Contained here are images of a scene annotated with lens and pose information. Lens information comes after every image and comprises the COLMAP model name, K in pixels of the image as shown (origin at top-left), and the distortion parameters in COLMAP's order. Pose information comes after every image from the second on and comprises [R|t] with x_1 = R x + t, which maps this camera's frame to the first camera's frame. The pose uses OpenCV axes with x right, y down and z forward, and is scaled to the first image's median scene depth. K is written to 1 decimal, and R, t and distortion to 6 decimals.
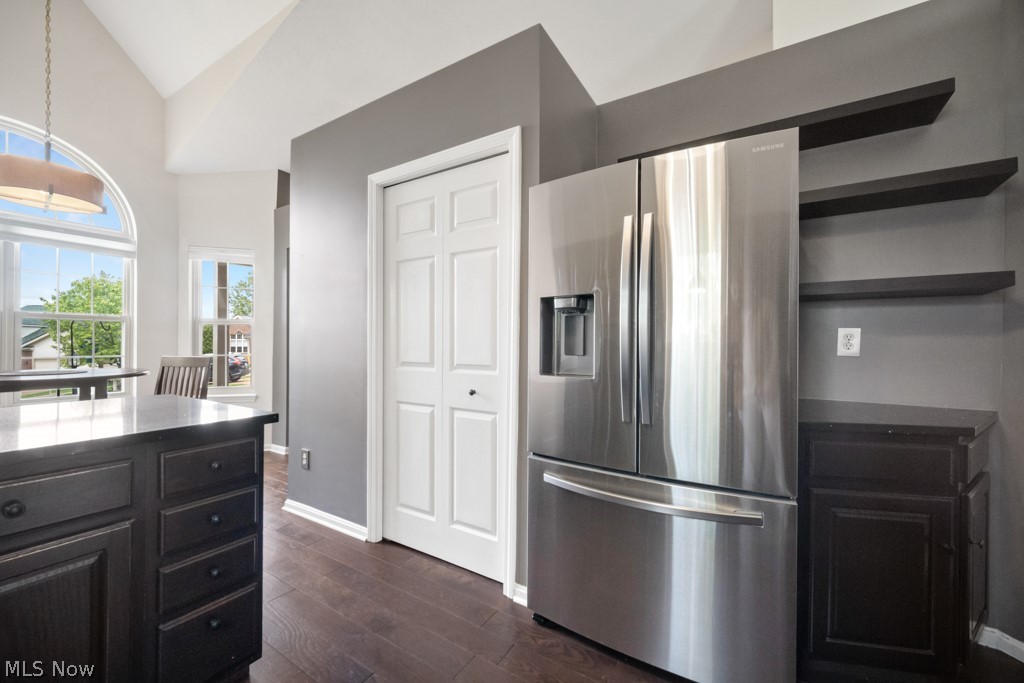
lens RADIAL K [[411.4, 0, 507.2], [0, 411.4, 341.1], [0, 0, 1]] dist [0.001072, 0.001277]
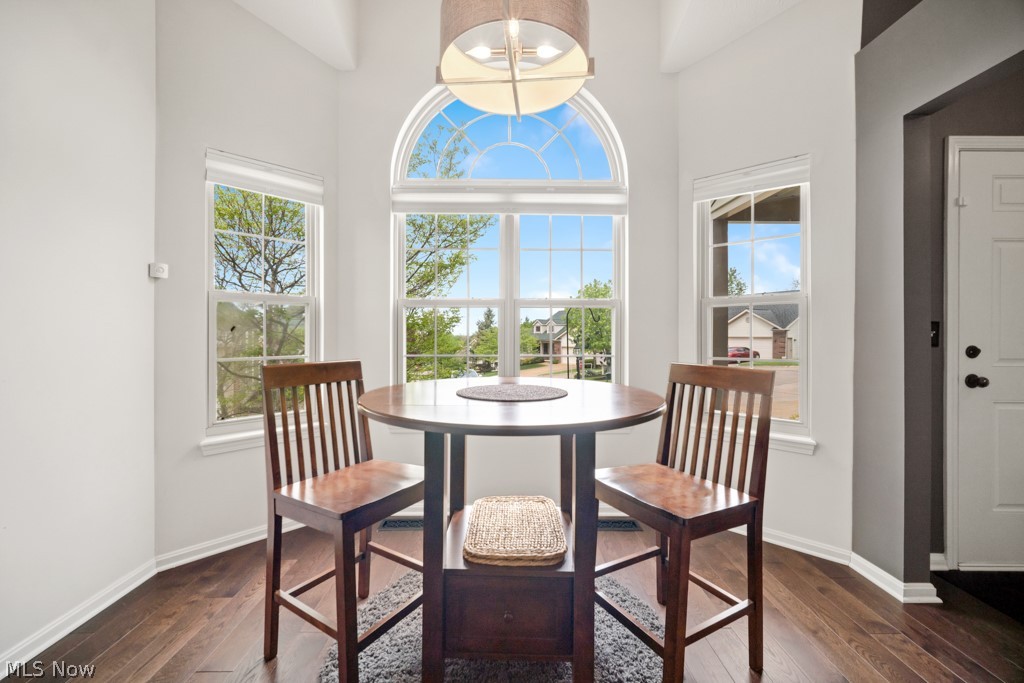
lens RADIAL K [[411.4, 0, 508.0], [0, 411.4, 335.5], [0, 0, 1]] dist [0.001072, 0.001277]
pose [[0.552365, 0.001288, -0.833601, -0.423043], [0.001003, 0.999997, 0.002210, 0.000652], [0.833602, -0.002057, 0.552362, 0.438612]]
